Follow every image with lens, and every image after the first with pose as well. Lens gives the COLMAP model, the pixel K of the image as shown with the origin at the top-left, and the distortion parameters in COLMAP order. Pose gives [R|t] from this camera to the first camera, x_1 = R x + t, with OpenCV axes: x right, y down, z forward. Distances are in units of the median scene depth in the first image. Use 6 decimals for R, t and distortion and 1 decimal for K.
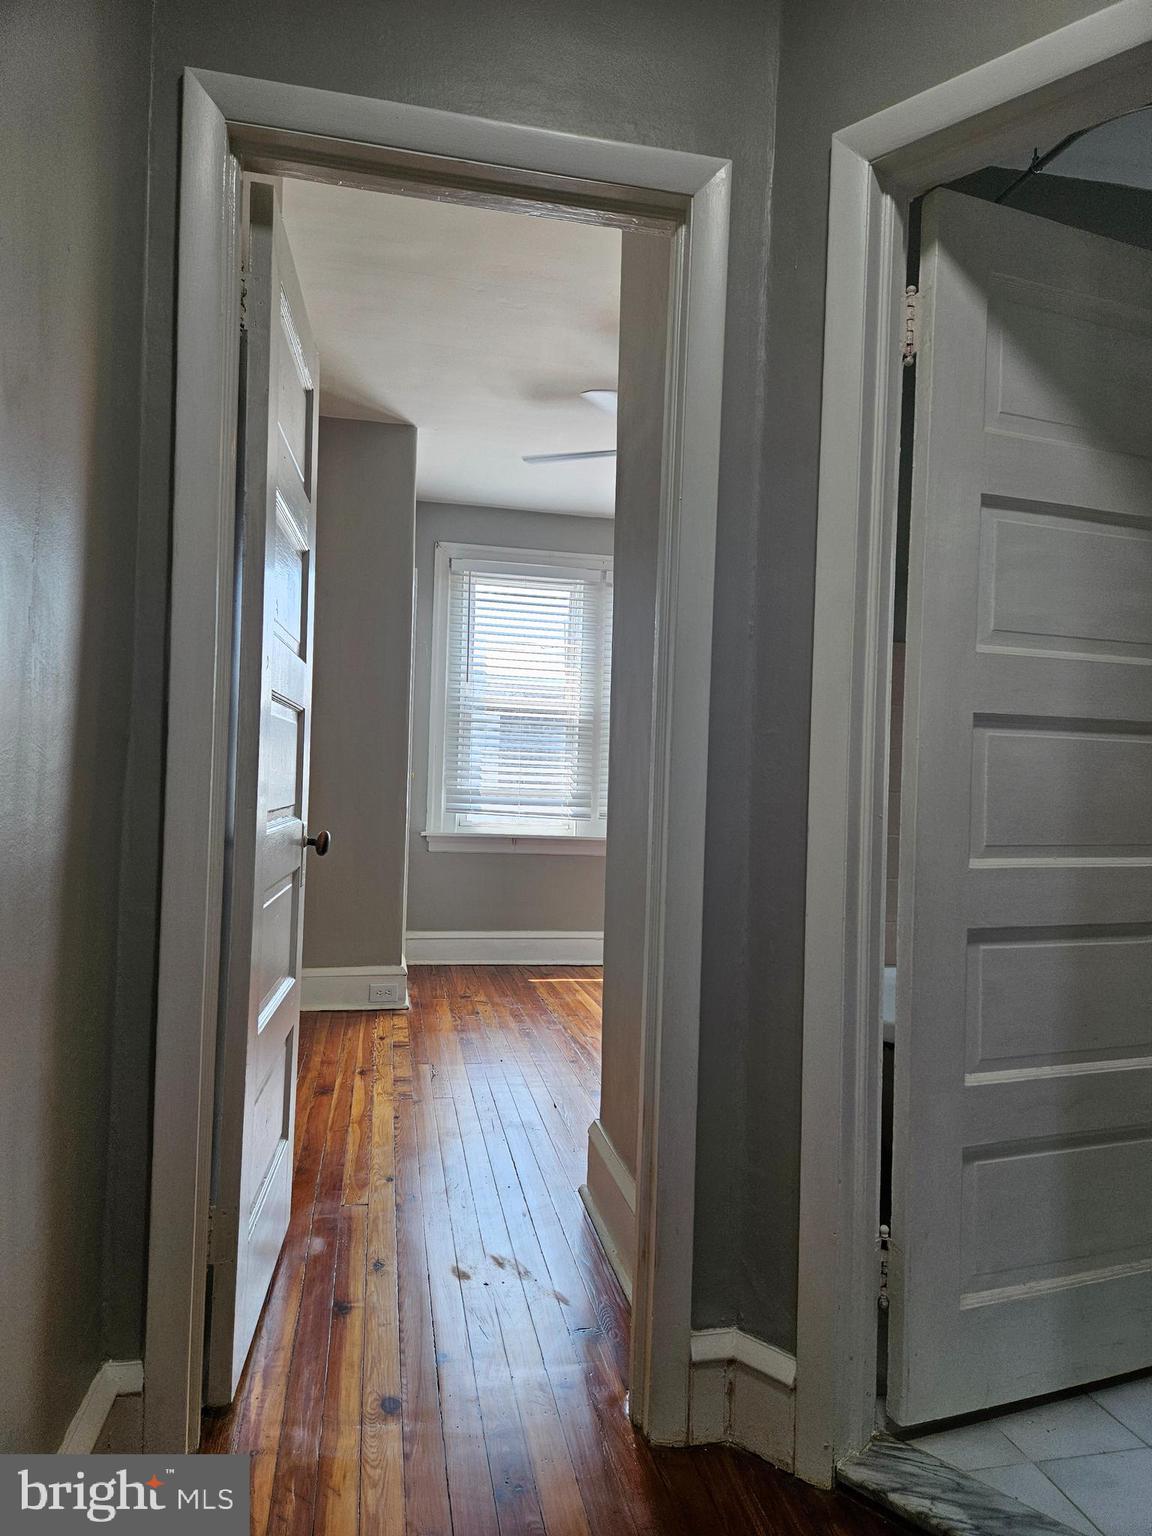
lens RADIAL K [[1029.2, 0, 581.1], [0, 1029.2, 769.6], [0, 0, 1]] dist [0.039932, -0.003512]
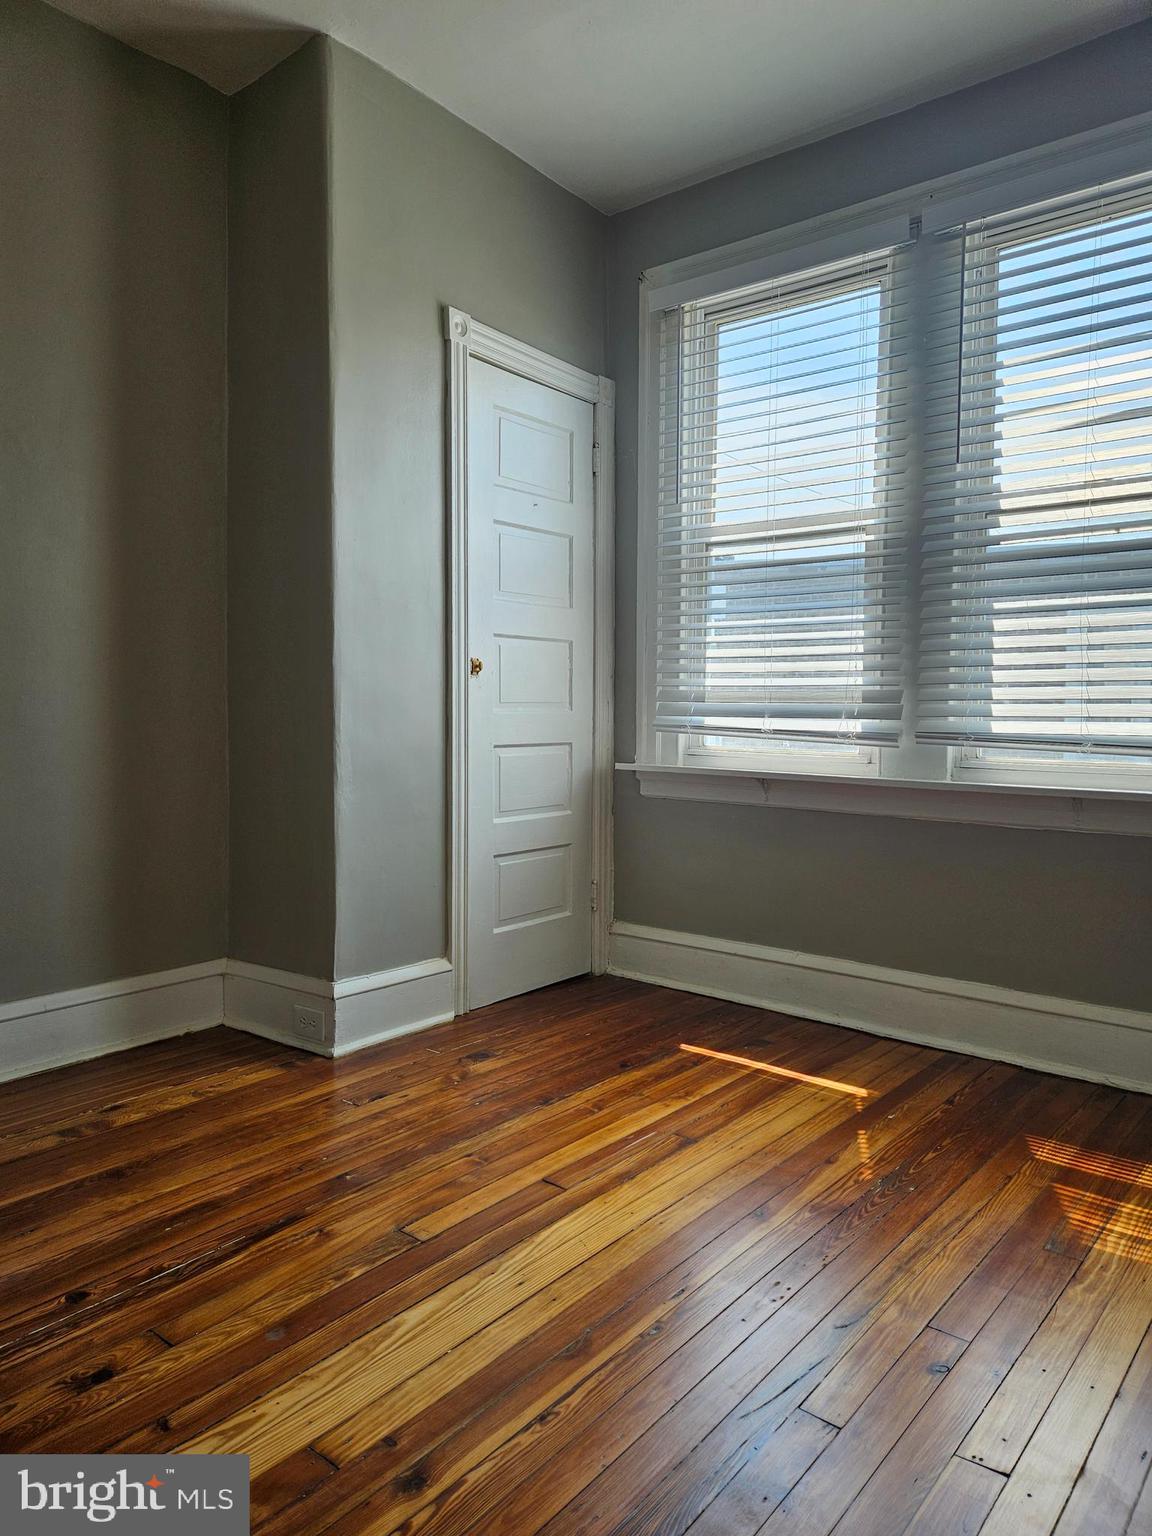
lens RADIAL K [[1029.2, 0, 581.1], [0, 1029.2, 769.6], [0, 0, 1]] dist [0.039932, -0.003512]
pose [[0.667522, 0.011831, -0.744496, 0.290855], [0.026499, 0.998863, 0.039633, 0.038742], [0.744118, -0.046185, 0.666450, 0.572484]]
